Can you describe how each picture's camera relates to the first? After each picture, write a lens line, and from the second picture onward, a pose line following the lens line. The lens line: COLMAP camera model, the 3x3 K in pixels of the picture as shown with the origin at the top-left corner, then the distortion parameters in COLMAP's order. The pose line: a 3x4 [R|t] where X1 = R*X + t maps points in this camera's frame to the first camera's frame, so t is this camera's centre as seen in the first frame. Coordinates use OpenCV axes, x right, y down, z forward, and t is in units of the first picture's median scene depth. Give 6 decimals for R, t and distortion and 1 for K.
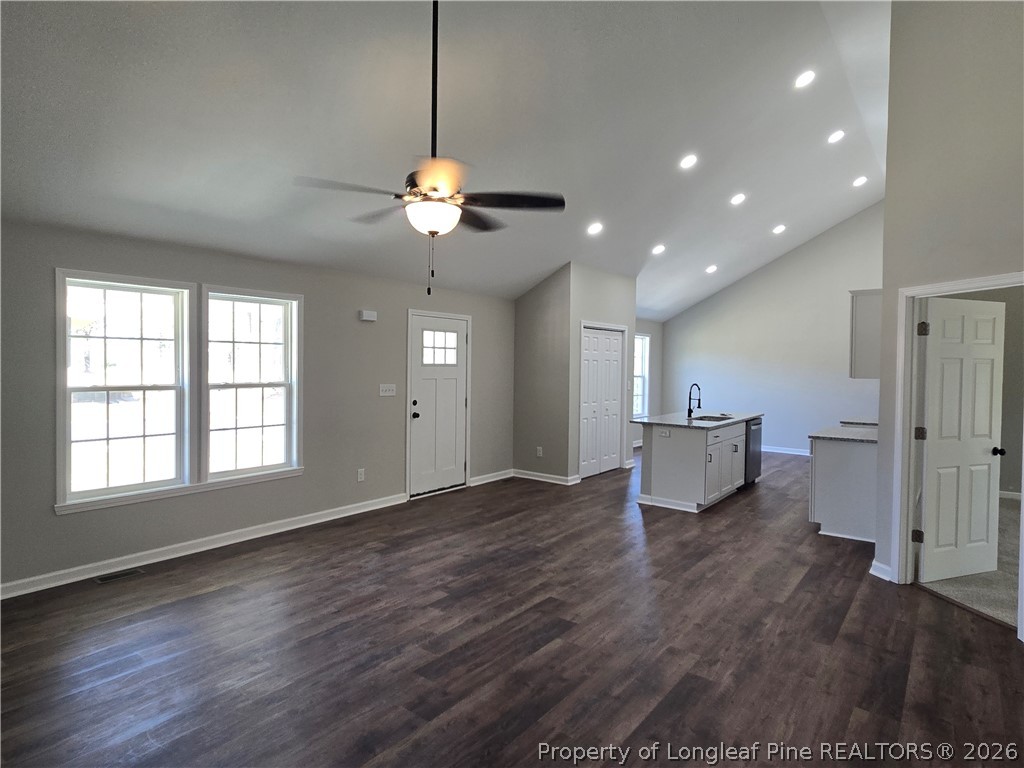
lens RADIAL K [[580.9, 0, 513.0], [0, 580.9, 383.3], [0, 0, 1]] dist [0.004187, -0.001735]
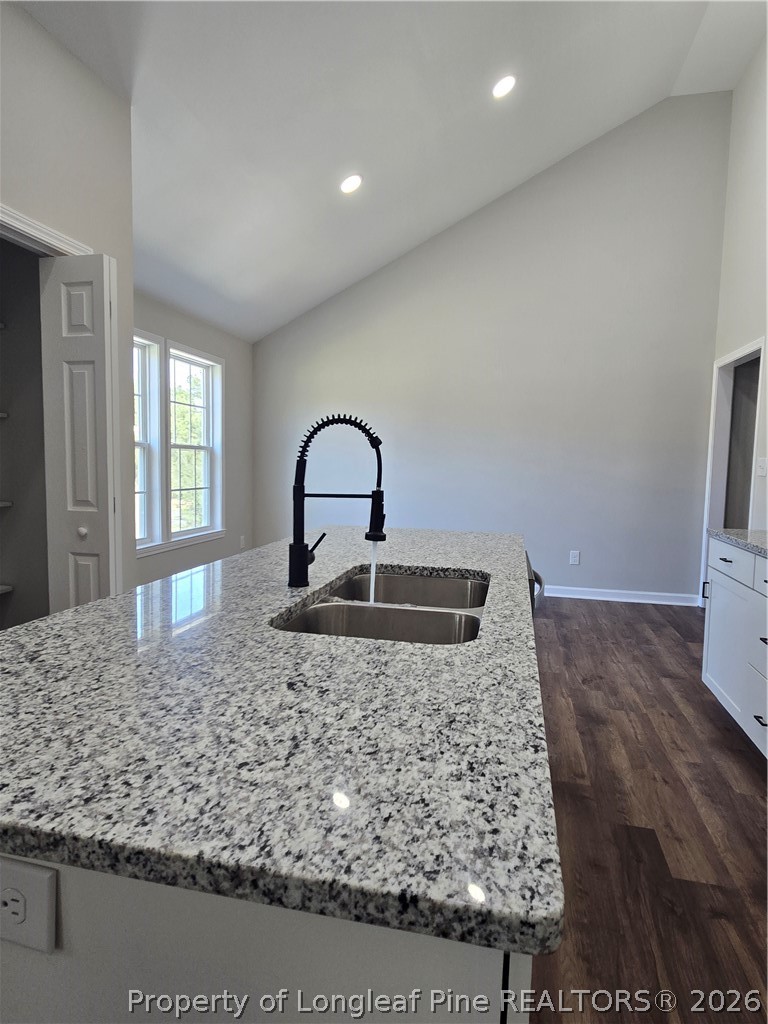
lens RADIAL K [[580.9, 0, 388.6], [0, 580.9, 511.2], [0, 0, 1]] dist [0.004187, -0.001735]
pose [[0.909683, -0.031065, 0.414140, 0.365177], [0.007318, 0.998243, 0.058805, 0.030836], [-0.415239, -0.050463, 0.908312, 1.178142]]
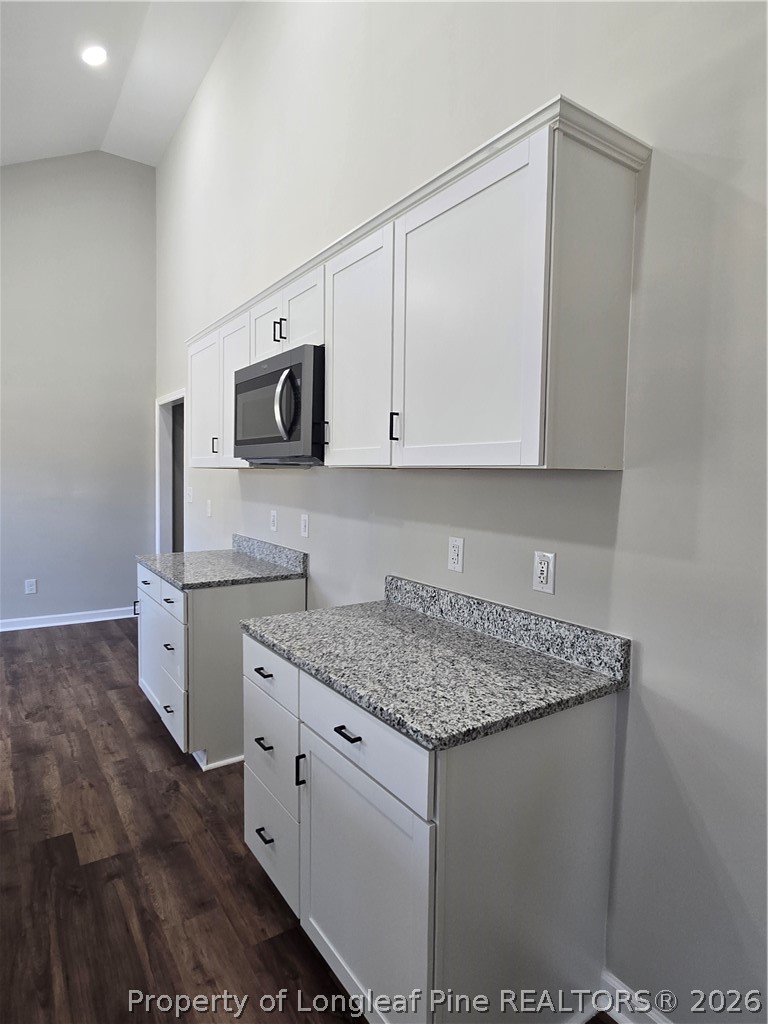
lens RADIAL K [[580.9, 0, 389.3], [0, 580.9, 509.8], [0, 0, 1]] dist [0.004187, -0.001735]
pose [[0.315590, -0.062106, 0.946861, 0.345331], [0.016558, 0.998064, 0.059945, -0.007466], [-0.948751, -0.003240, 0.316008, 1.066350]]
